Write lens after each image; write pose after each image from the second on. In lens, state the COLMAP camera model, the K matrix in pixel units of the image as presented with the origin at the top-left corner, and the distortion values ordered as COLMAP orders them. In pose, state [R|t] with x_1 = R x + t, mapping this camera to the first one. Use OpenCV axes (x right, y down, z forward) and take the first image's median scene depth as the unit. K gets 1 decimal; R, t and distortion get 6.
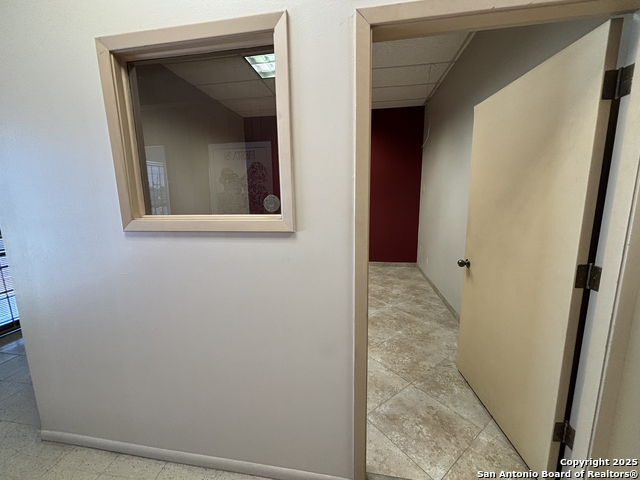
lens RADIAL K [[259.0, 0, 320.0], [0, 259.0, 240.0], [0, 0, 1]] dist [0.002566, 0.000344]
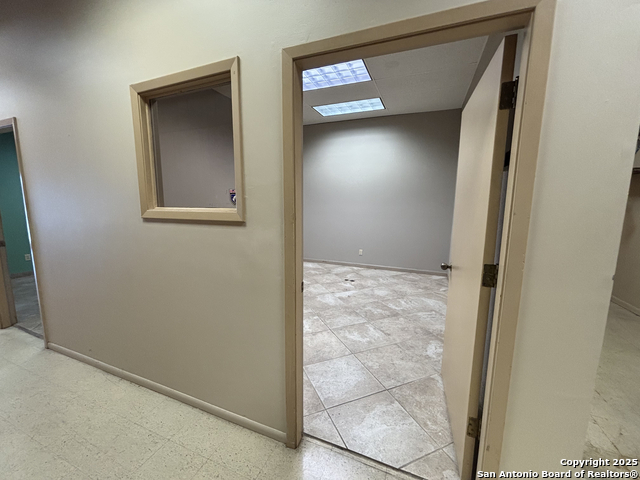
lens RADIAL K [[259.9, 0, 320.0], [0, 259.9, 240.0], [0, 0, 1]] dist [-0.002934, -0.000593]
pose [[0.972539, 0.059249, -0.225074, 0.543993], [-0.063665, 0.997894, -0.012404, 0.050624], [0.223865, 0.026393, 0.974263, -0.164585]]
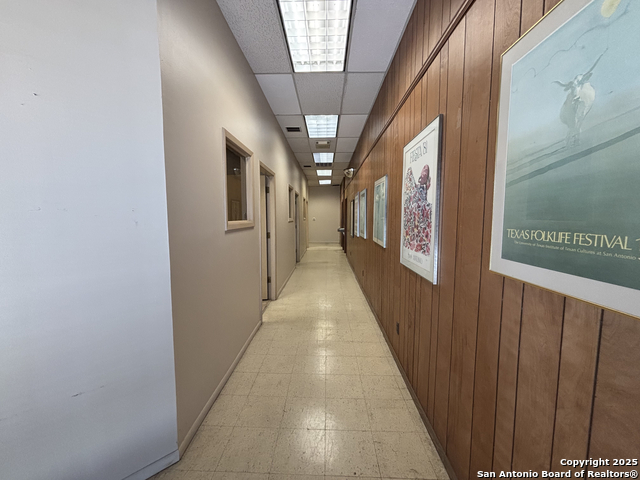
lens RADIAL K [[259.9, 0, 320.0], [0, 259.9, 240.0], [0, 0, 1]] dist [-0.002934, -0.000593]
pose [[-0.136987, -0.069276, 0.988147, -2.910254], [0.165974, 0.981844, 0.091843, -0.024511], [-0.976569, 0.176588, -0.123002, 0.682980]]
